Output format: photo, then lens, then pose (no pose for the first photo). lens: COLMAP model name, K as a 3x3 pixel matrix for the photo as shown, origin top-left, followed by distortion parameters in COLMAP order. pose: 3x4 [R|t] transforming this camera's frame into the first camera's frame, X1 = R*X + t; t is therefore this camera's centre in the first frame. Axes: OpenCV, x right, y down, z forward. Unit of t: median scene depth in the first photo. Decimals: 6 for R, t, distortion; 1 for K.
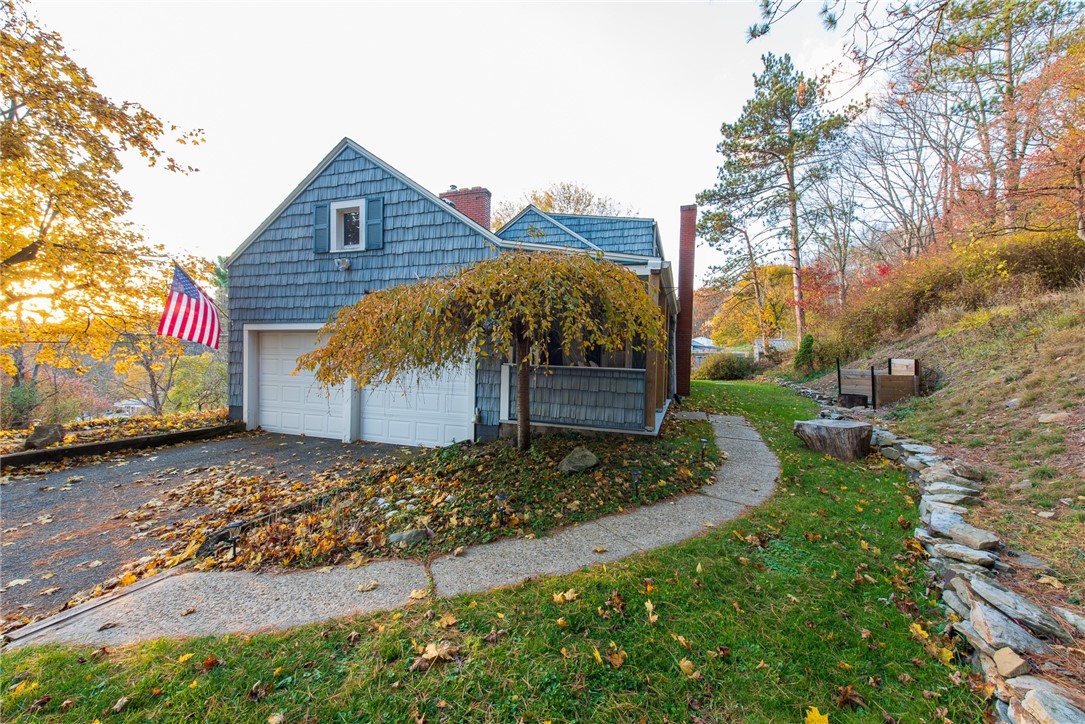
lens RADIAL K [[421.8, 0, 541.9], [0, 421.8, 365.3], [0, 0, 1]] dist [0.009627, -0.003043]
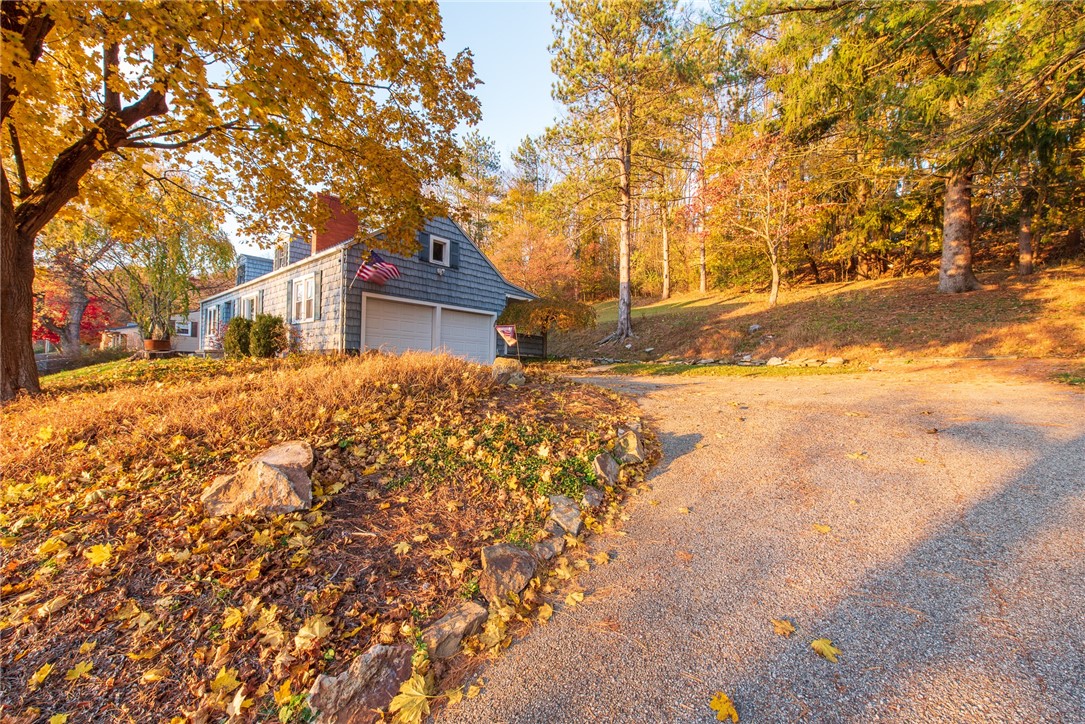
lens RADIAL K [[421.8, 0, 543.3], [0, 421.8, 364.0], [0, 0, 1]] dist [0.009627, -0.003043]
pose [[0.378341, 0.002602, 0.925663, -0.691921], [0.003751, 0.999984, -0.004344, 0.059902], [-0.925659, 0.005116, 0.378325, -0.037932]]
